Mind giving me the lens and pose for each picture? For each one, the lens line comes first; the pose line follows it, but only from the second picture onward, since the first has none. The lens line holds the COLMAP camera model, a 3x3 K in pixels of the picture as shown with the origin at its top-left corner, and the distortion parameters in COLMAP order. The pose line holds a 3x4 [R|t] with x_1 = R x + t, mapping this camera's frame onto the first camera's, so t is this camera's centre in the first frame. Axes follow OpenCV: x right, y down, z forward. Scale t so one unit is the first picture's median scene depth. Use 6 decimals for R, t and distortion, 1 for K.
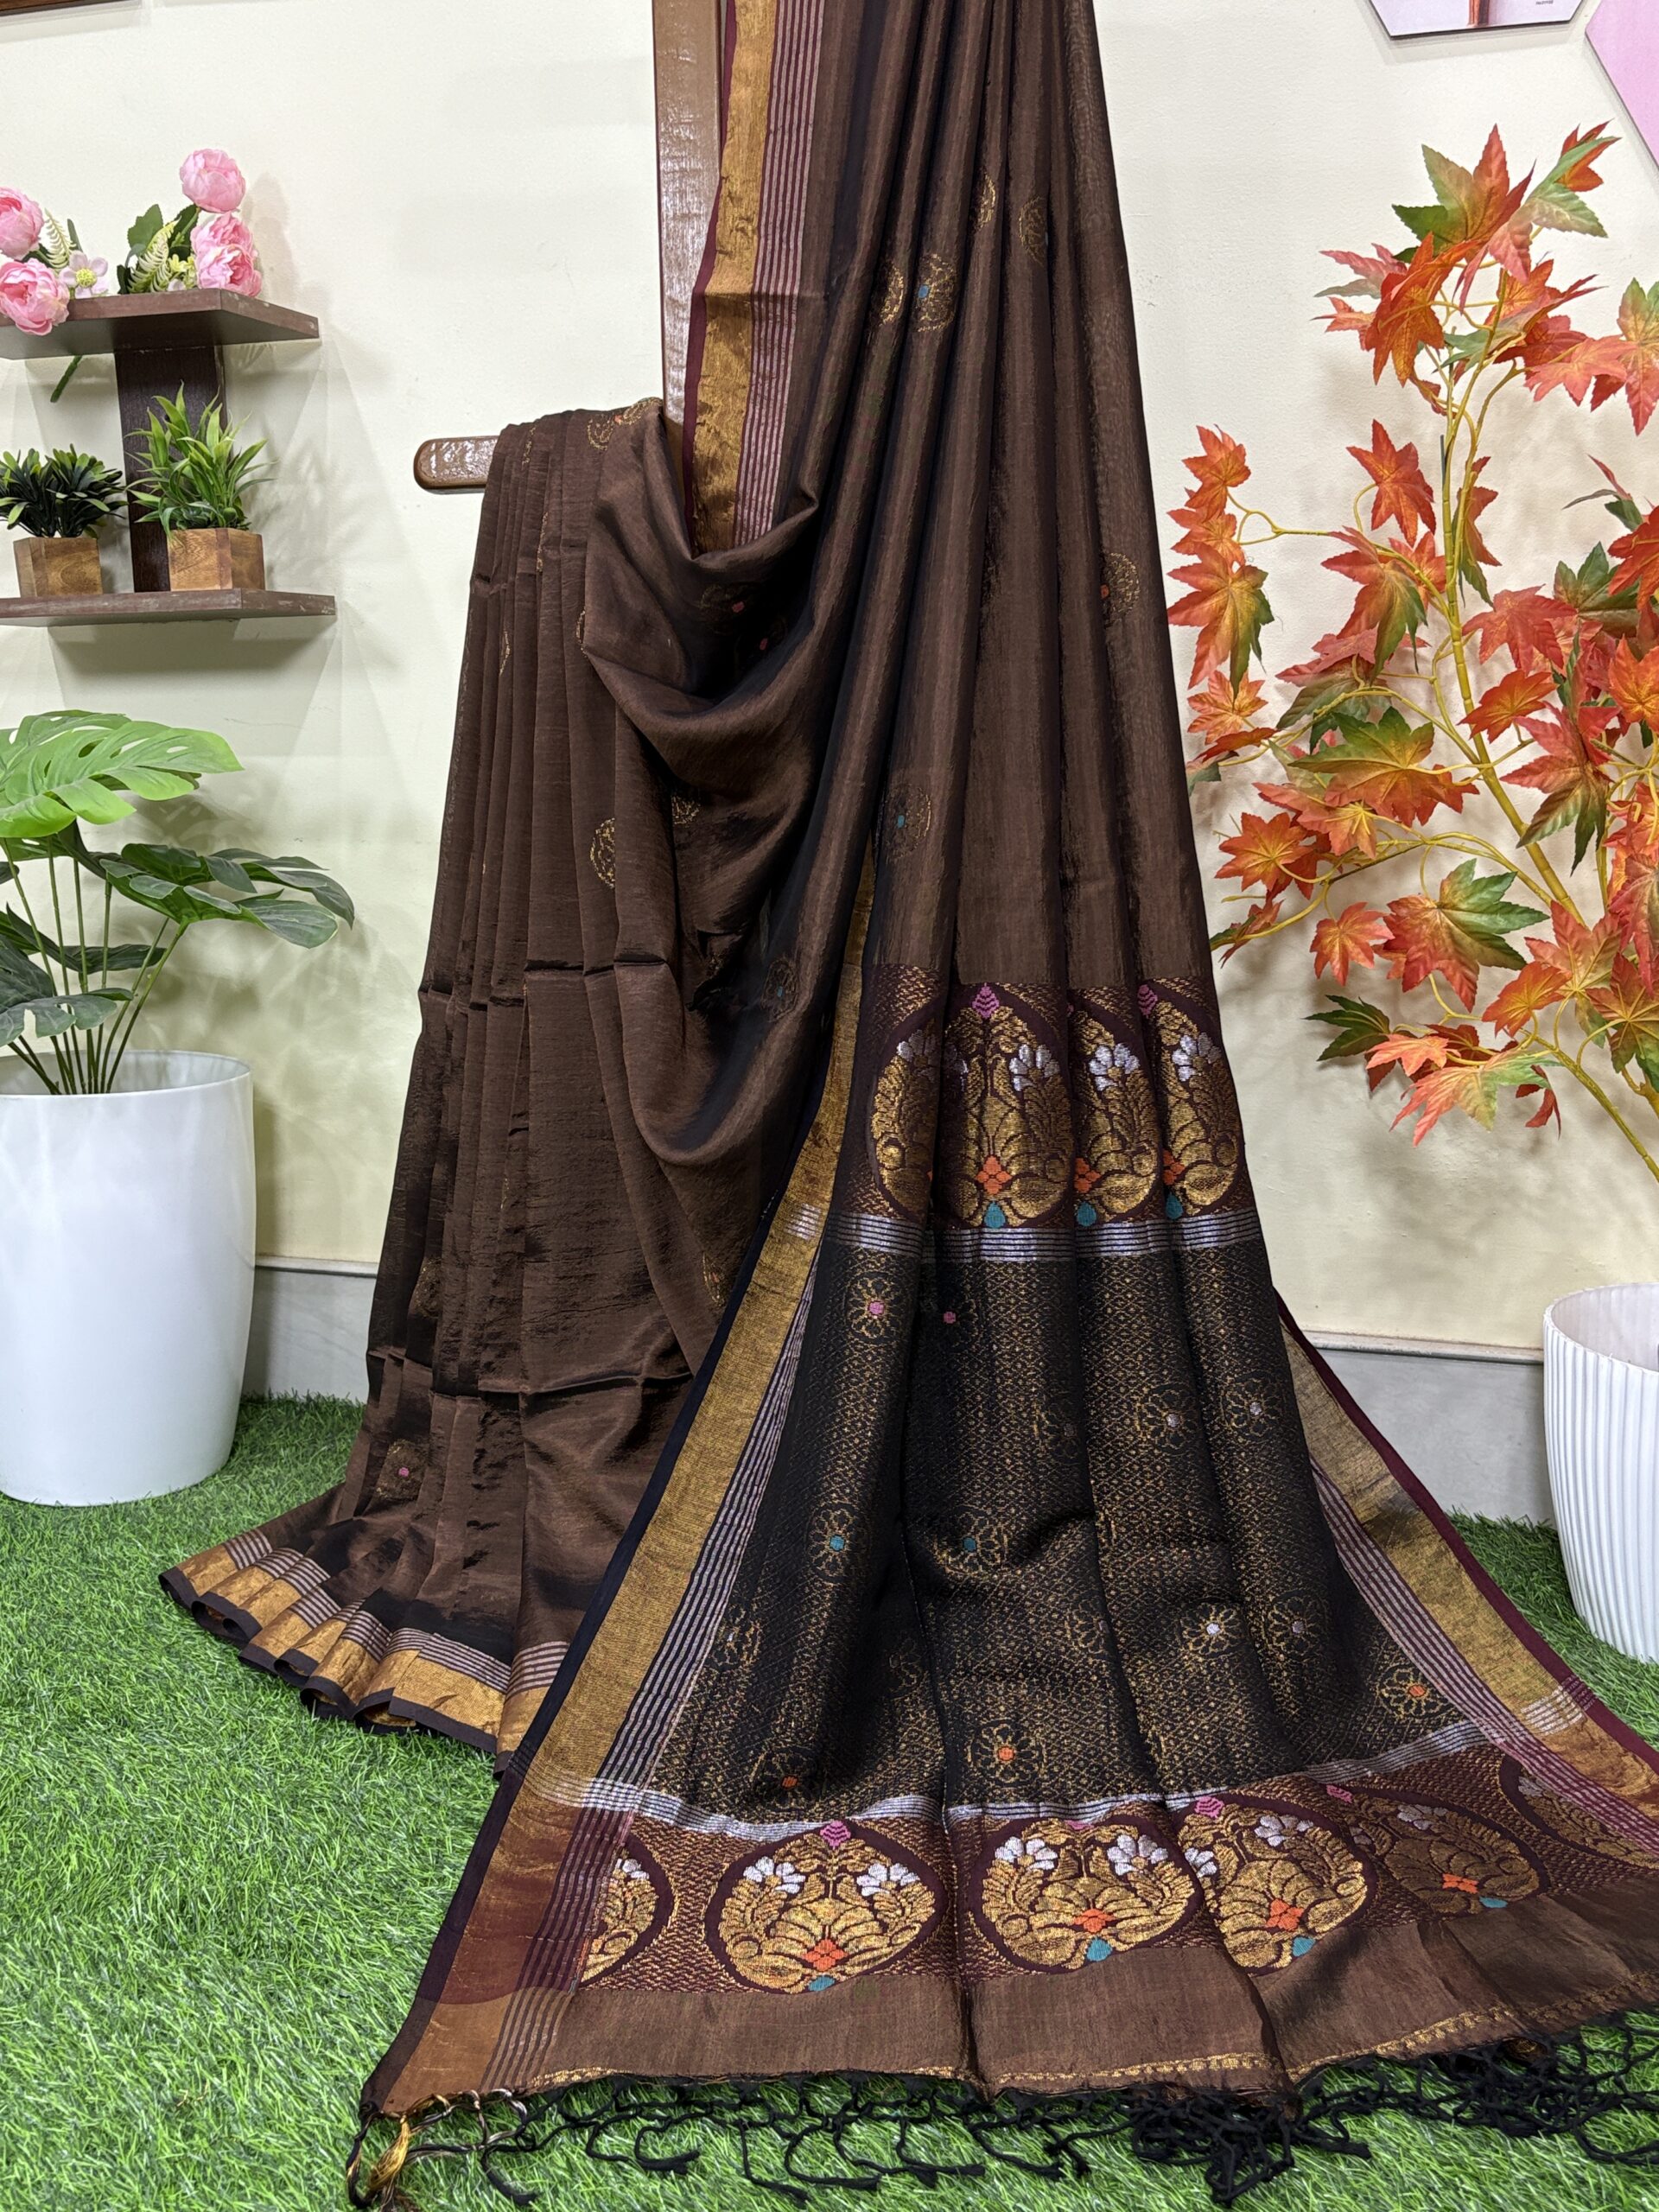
lens RADIAL K [[1988.1, 0, 829.5], [0, 1988.1, 1106.0], [0, 0, 1]] dist [0.041827, -0.014373]
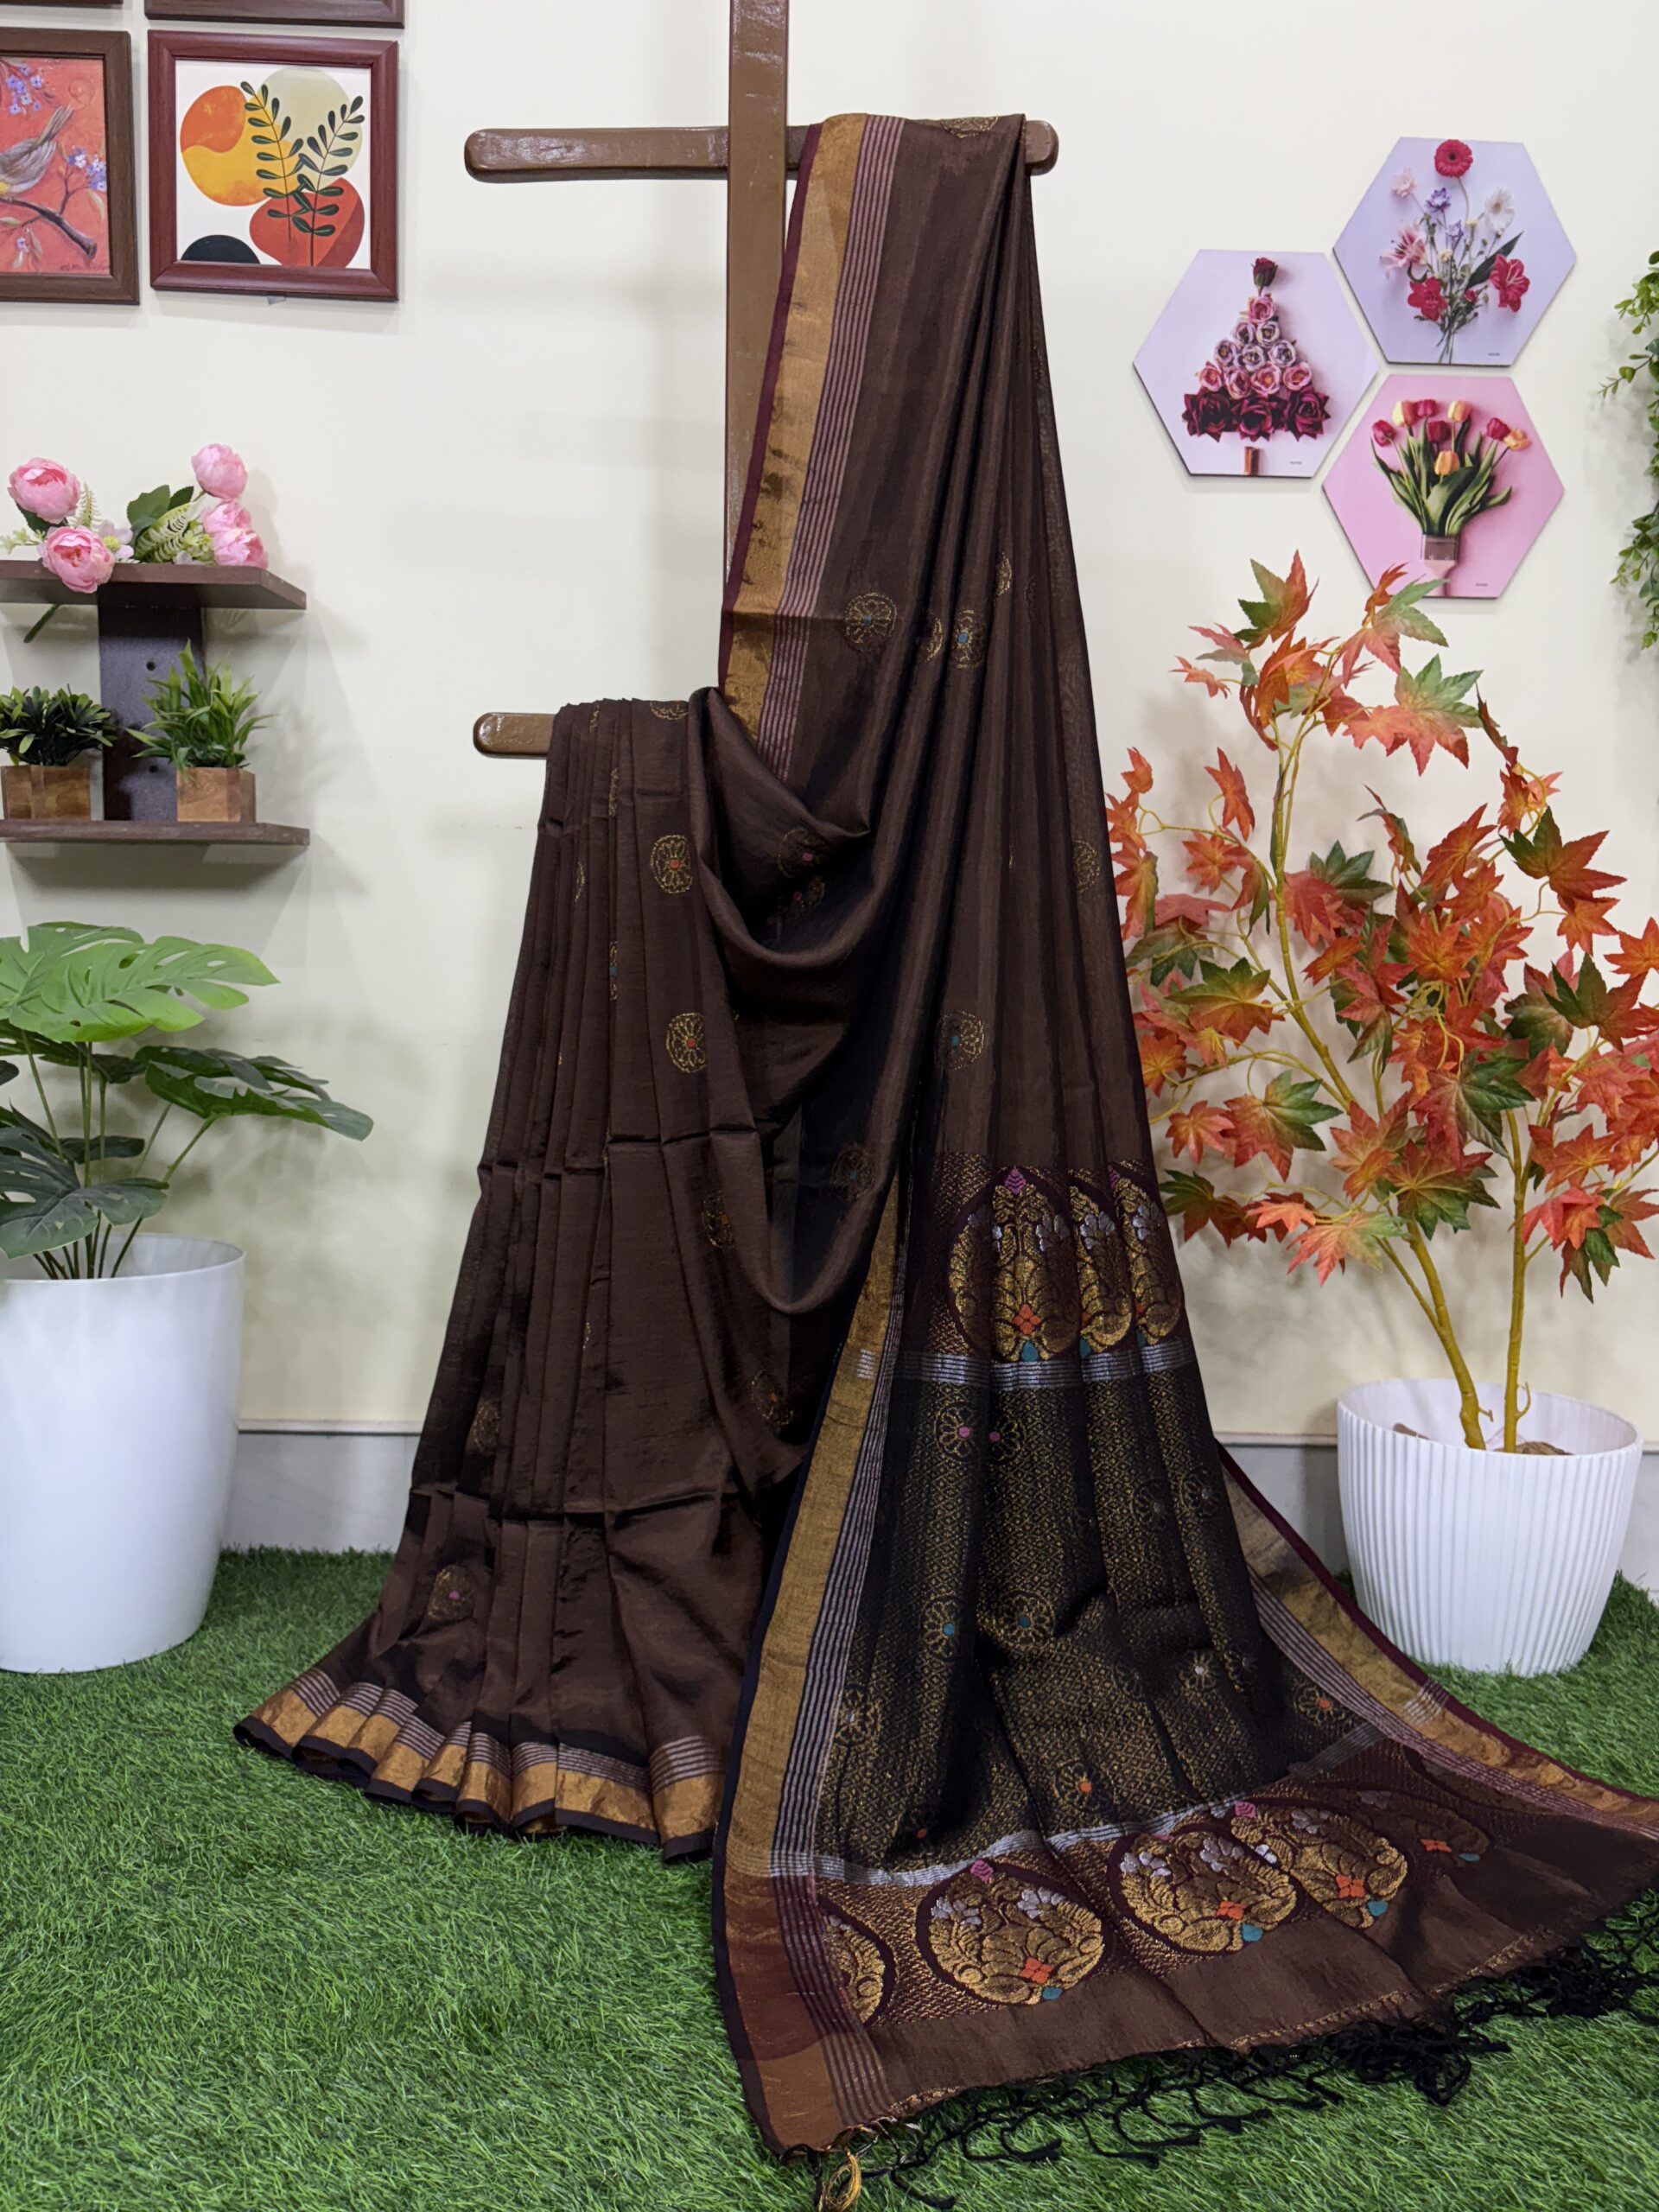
lens RADIAL K [[1696.2, 0, 829.5], [0, 1696.2, 1106.0], [0, 0, 1]] dist [0.081476, -0.113922]
pose [[0.953294, -0.002322, 0.302037, -0.344243], [0.027305, 0.996538, -0.078521, -0.017760], [-0.300809, 0.083101, 0.950057, -0.001842]]
